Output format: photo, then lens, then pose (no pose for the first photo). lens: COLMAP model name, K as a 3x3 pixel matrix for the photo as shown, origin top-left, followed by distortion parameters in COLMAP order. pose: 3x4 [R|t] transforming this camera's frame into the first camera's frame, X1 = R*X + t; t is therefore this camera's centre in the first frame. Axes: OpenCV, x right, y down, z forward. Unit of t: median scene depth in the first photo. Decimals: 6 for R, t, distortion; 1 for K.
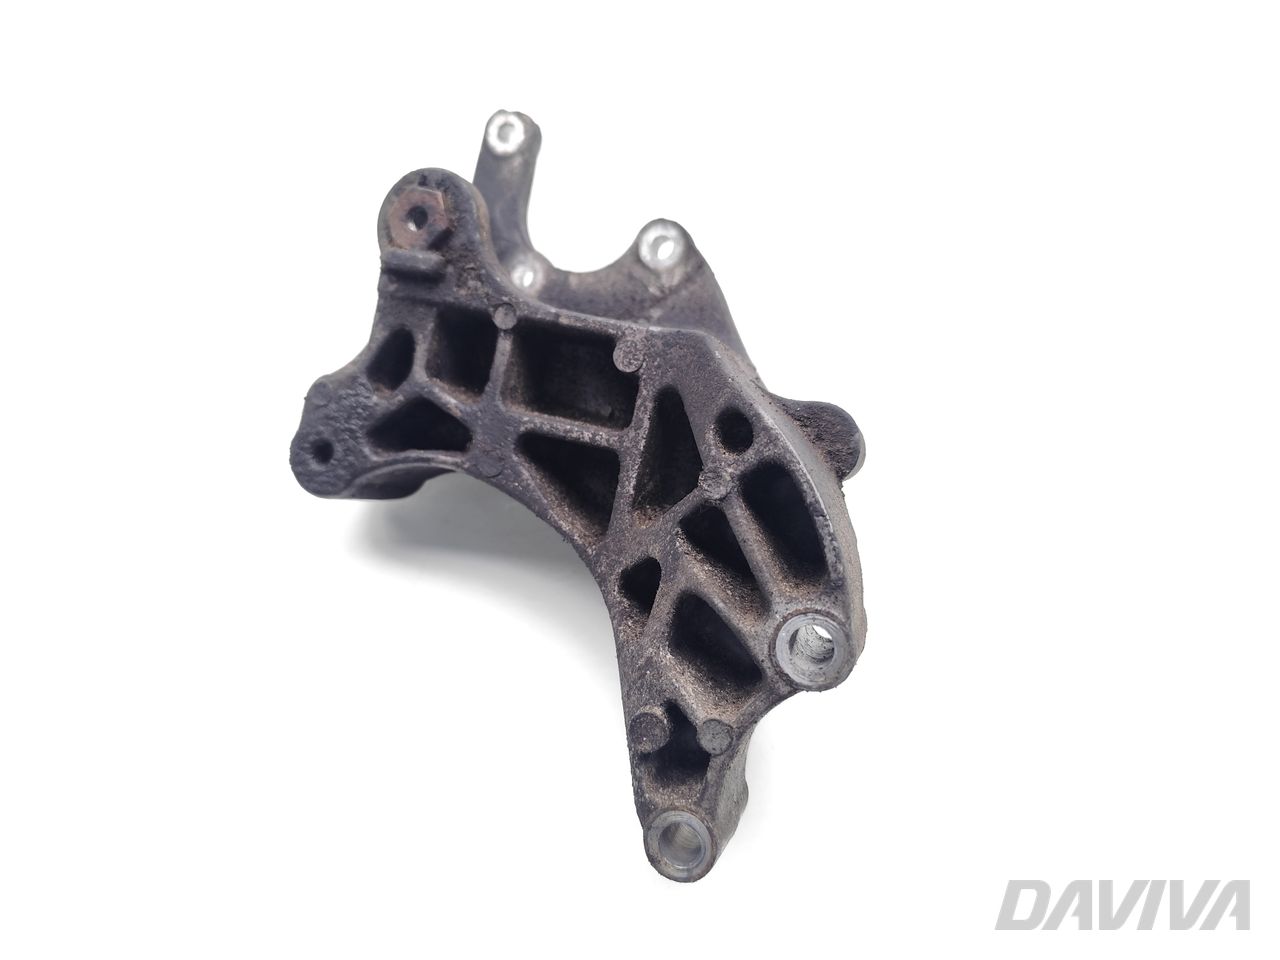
lens RADIAL K [[847.7, 0, 640.0], [0, 847.7, 480.0], [0, 0, 1]] dist [0.004730, -0.000145]
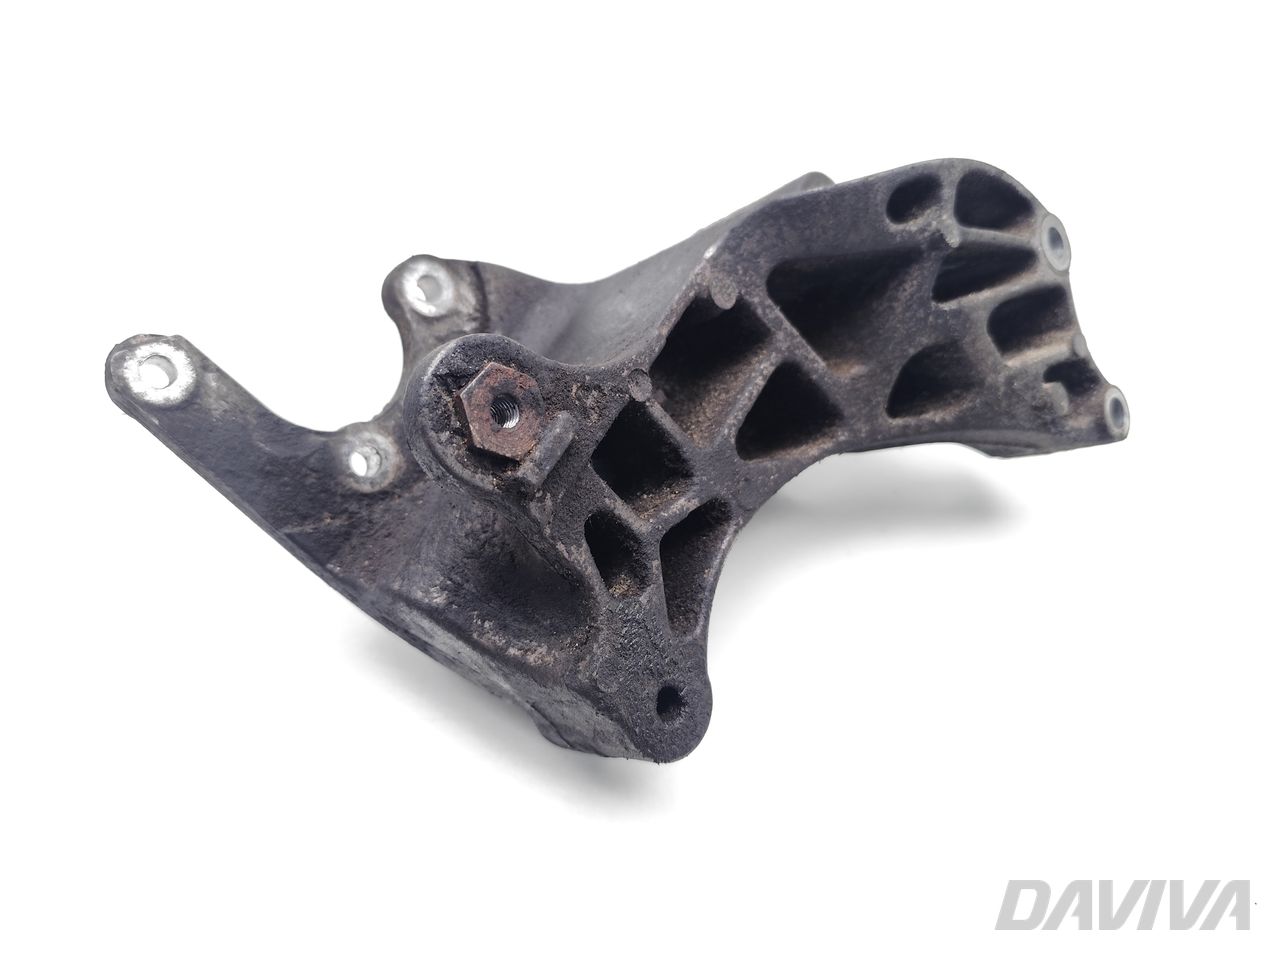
lens RADIAL K [[847.7, 0, 640.0], [0, 847.7, 480.0], [0, 0, 1]] dist [0.004730, -0.000145]
pose [[0.161423, -0.812499, 0.560168, -0.680750], [0.741667, 0.474334, 0.474275, -0.530056], [-0.651055, 0.338900, 0.679172, 0.479700]]
